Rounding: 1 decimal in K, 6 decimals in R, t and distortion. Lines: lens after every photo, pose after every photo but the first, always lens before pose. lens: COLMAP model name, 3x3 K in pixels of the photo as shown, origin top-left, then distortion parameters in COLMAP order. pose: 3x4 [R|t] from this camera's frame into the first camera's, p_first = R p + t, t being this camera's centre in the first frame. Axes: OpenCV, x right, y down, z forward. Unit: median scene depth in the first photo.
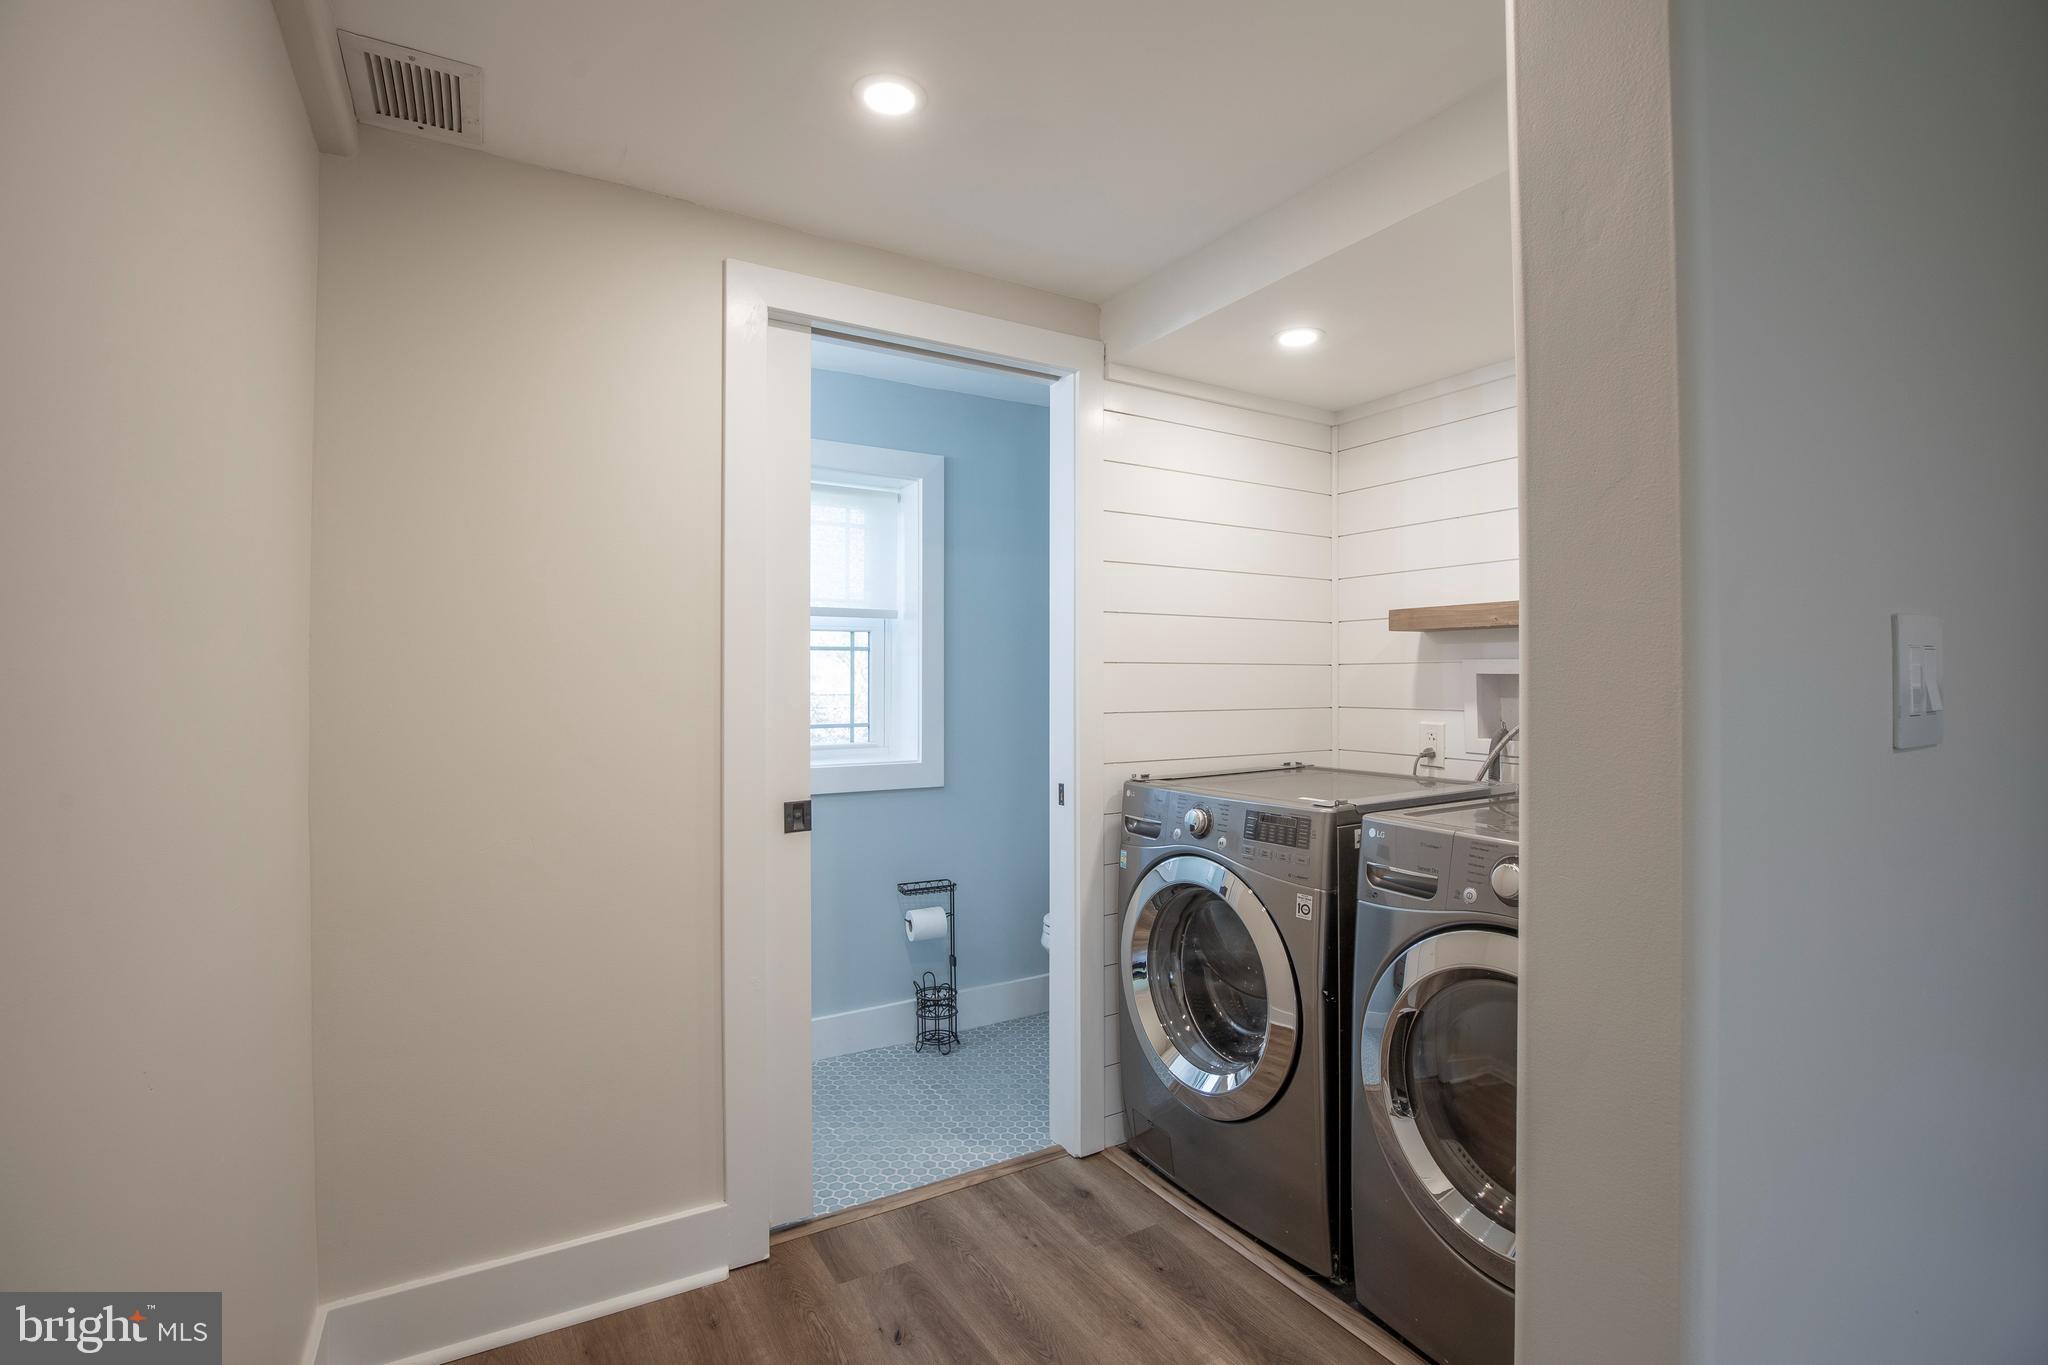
lens RADIAL K [[958.7, 0, 1027.0], [0, 958.7, 678.8], [0, 0, 1]] dist [-0.027421, 0.001651]
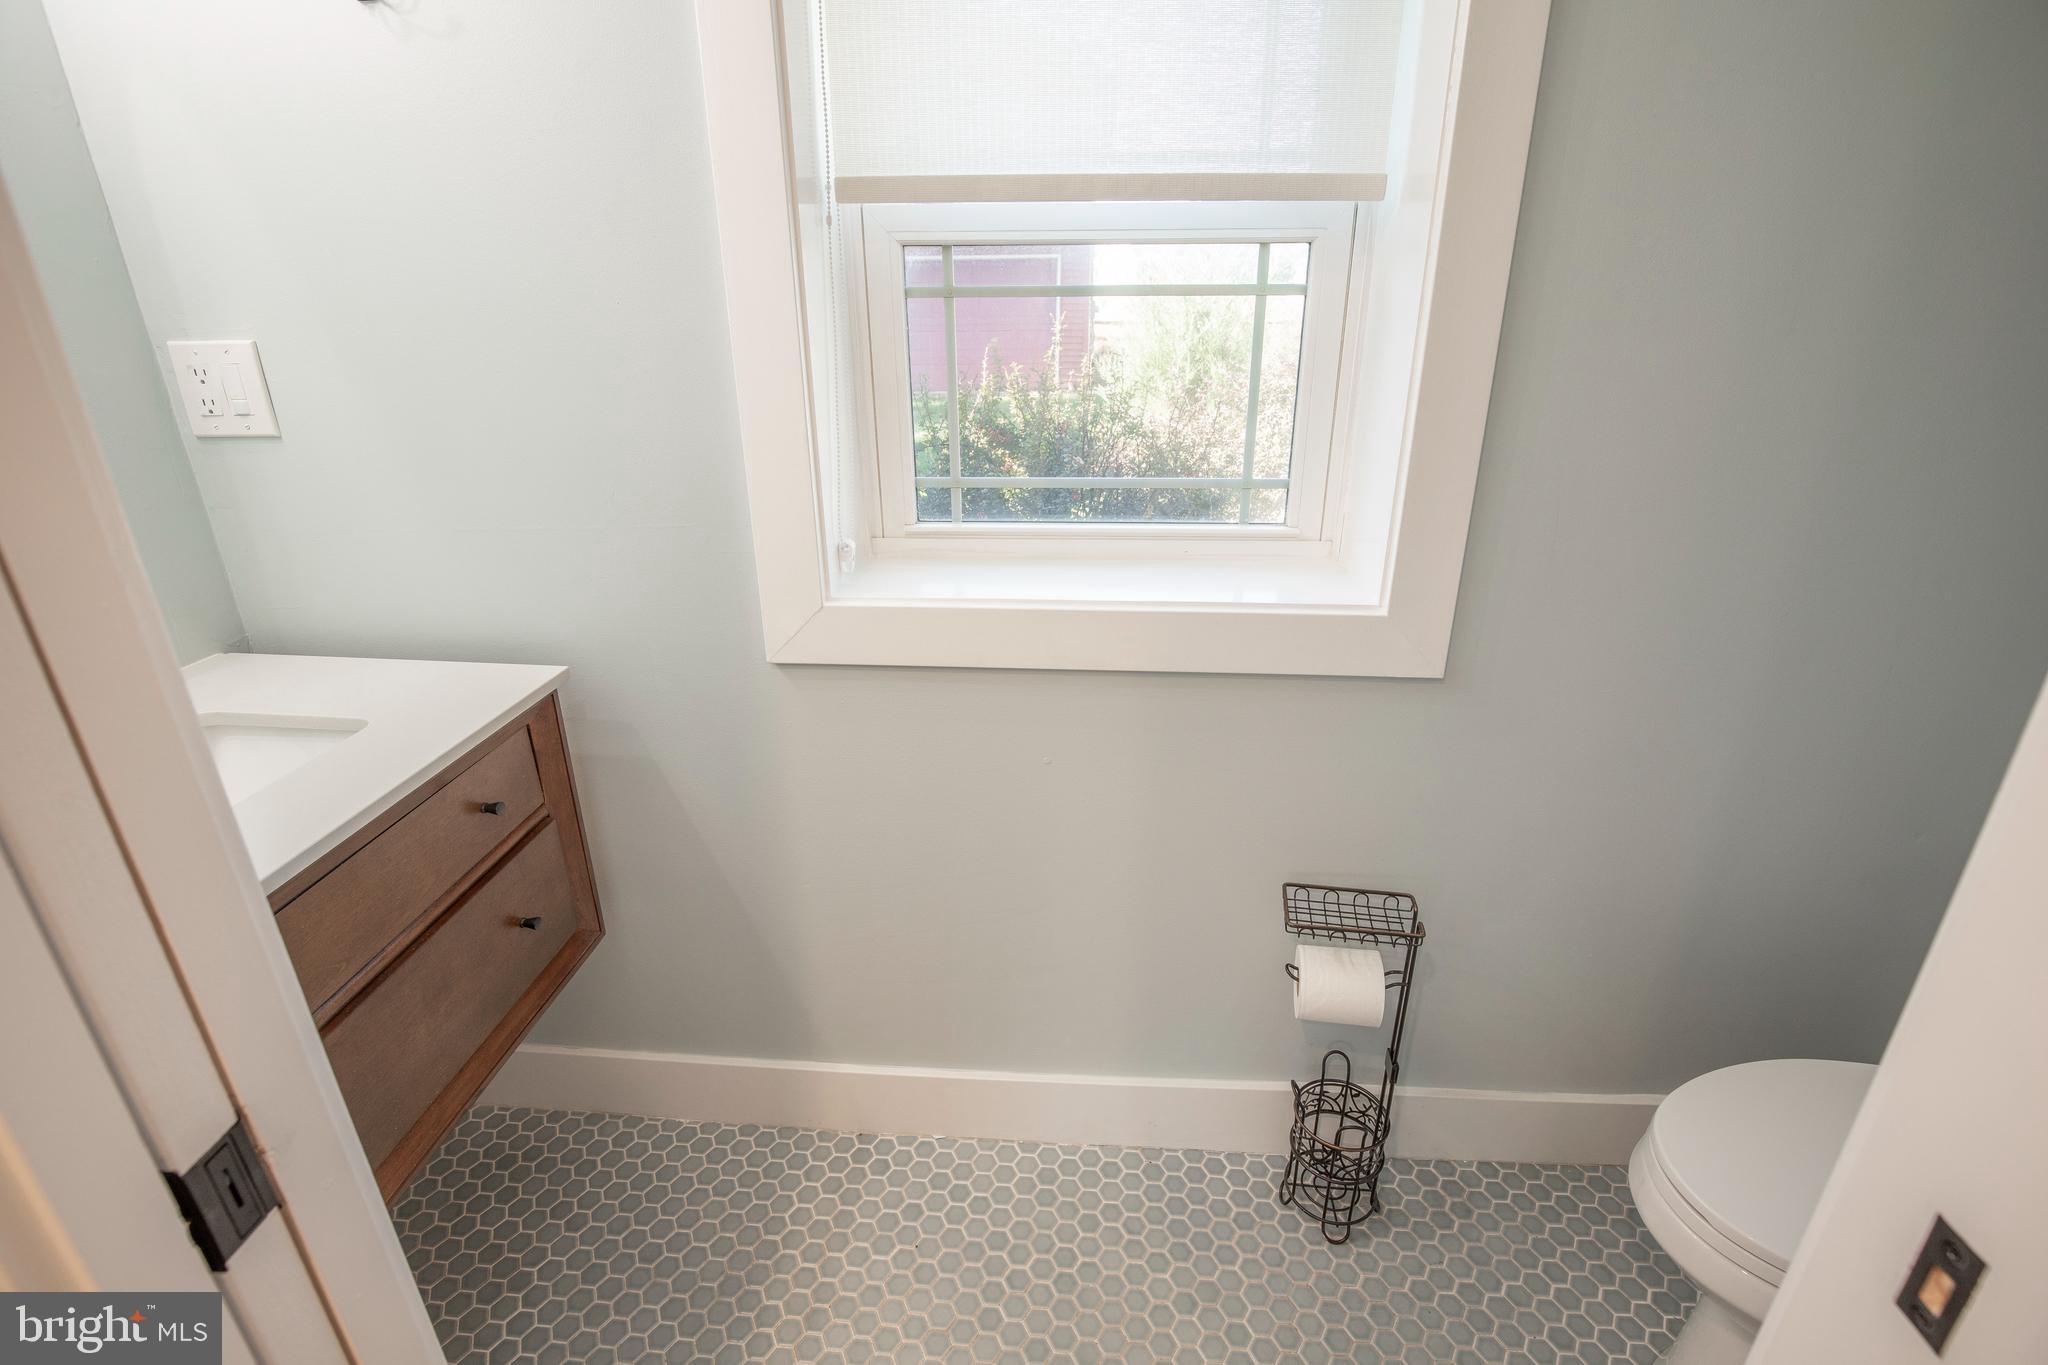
lens RADIAL K [[958.7, 0, 1029.4], [0, 958.7, 679.3], [0, 0, 1]] dist [-0.027421, 0.001651]
pose [[0.823626, 0.213050, -0.525594, -0.022524], [0.005602, 0.923656, 0.383183, -0.034894], [0.567105, -0.318544, 0.759554, 0.616693]]
